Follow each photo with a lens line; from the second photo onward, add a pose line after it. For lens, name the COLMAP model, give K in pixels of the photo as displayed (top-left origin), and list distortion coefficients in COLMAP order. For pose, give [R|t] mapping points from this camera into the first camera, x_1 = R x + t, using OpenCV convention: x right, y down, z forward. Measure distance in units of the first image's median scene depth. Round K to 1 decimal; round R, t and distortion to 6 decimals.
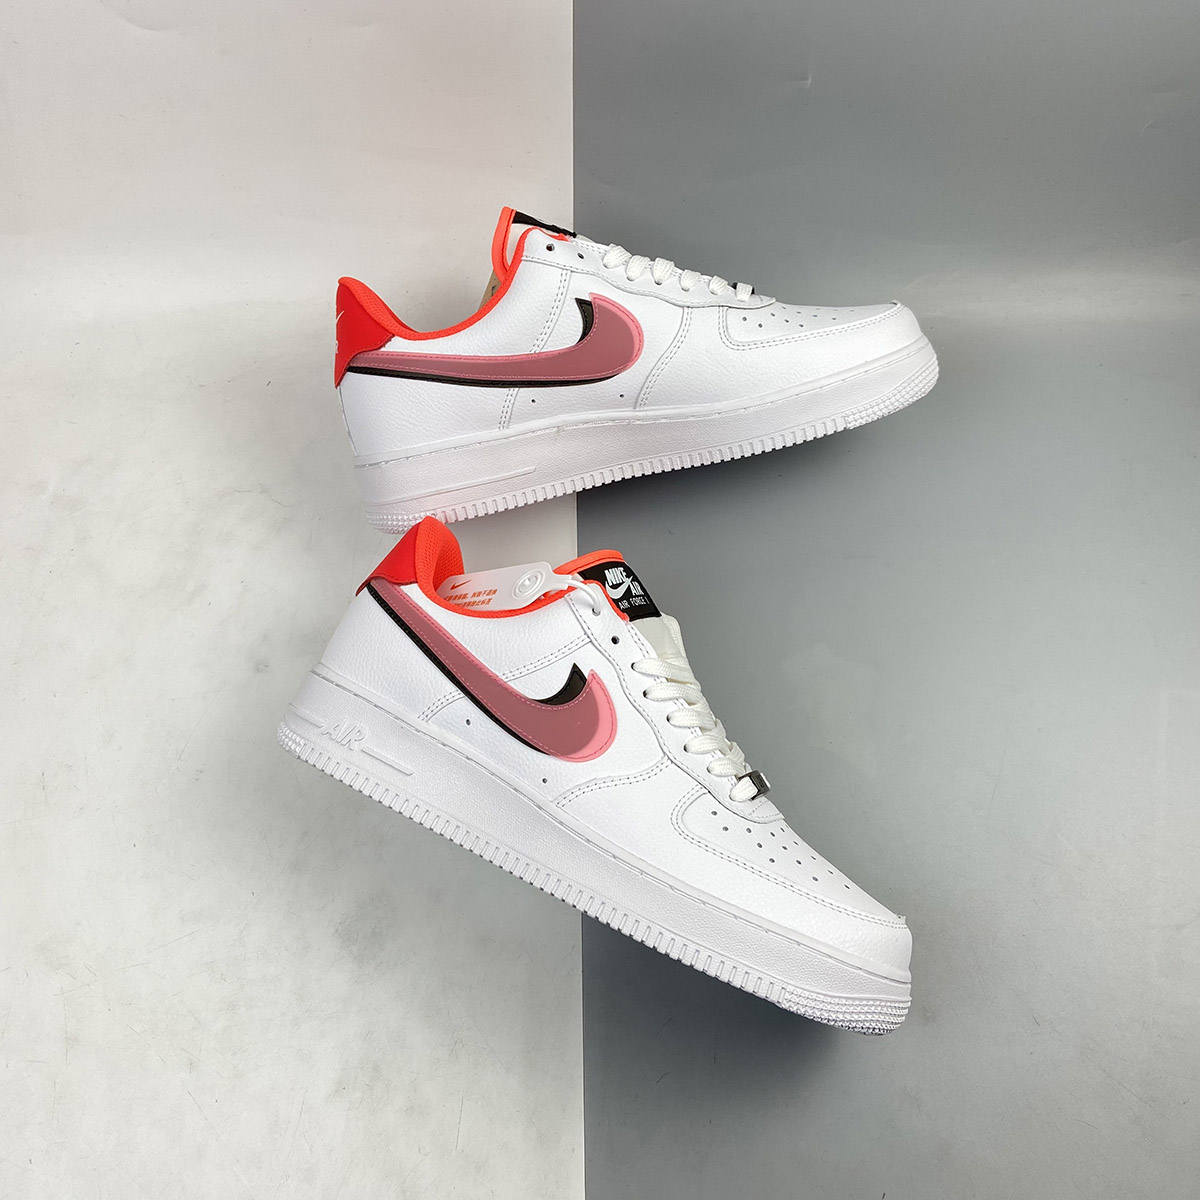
lens RADIAL K [[1178.8, 0, 596.8], [0, 1178.8, 583.3], [0, 0, 1]] dist [0.093973, -0.000015]
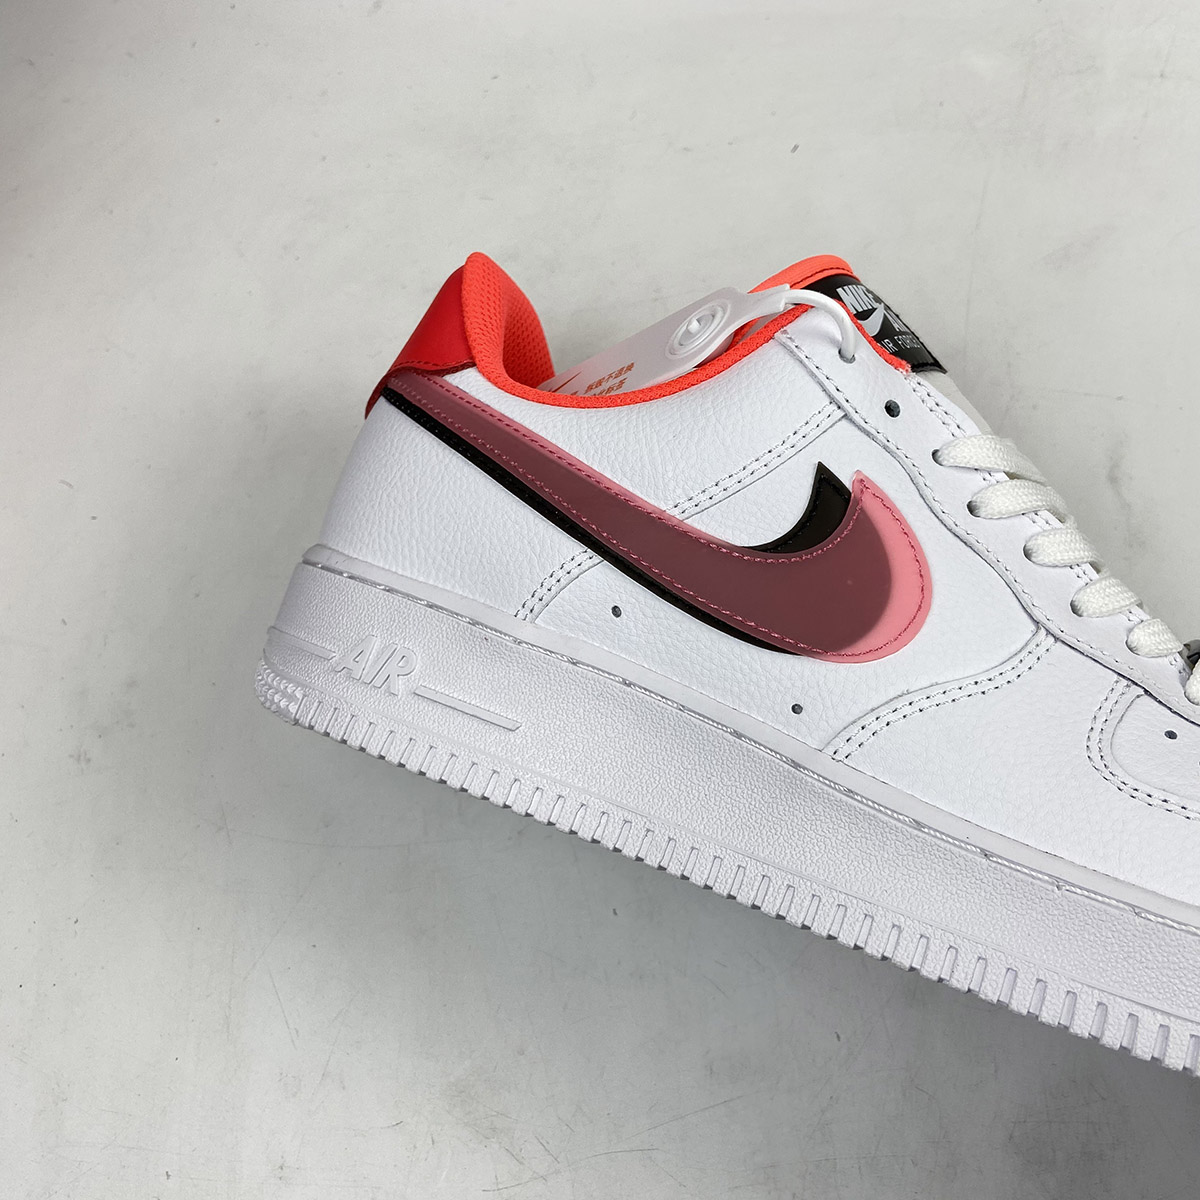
lens RADIAL K [[1178.8, 0, 596.8], [0, 1178.8, 583.3], [0, 0, 1]] dist [0.093973, -0.000015]
pose [[0.991118, -0.125915, -0.042783, -0.094001], [0.128005, 0.990500, 0.050241, 0.079713], [0.036051, -0.055271, 0.997820, 0.506002]]
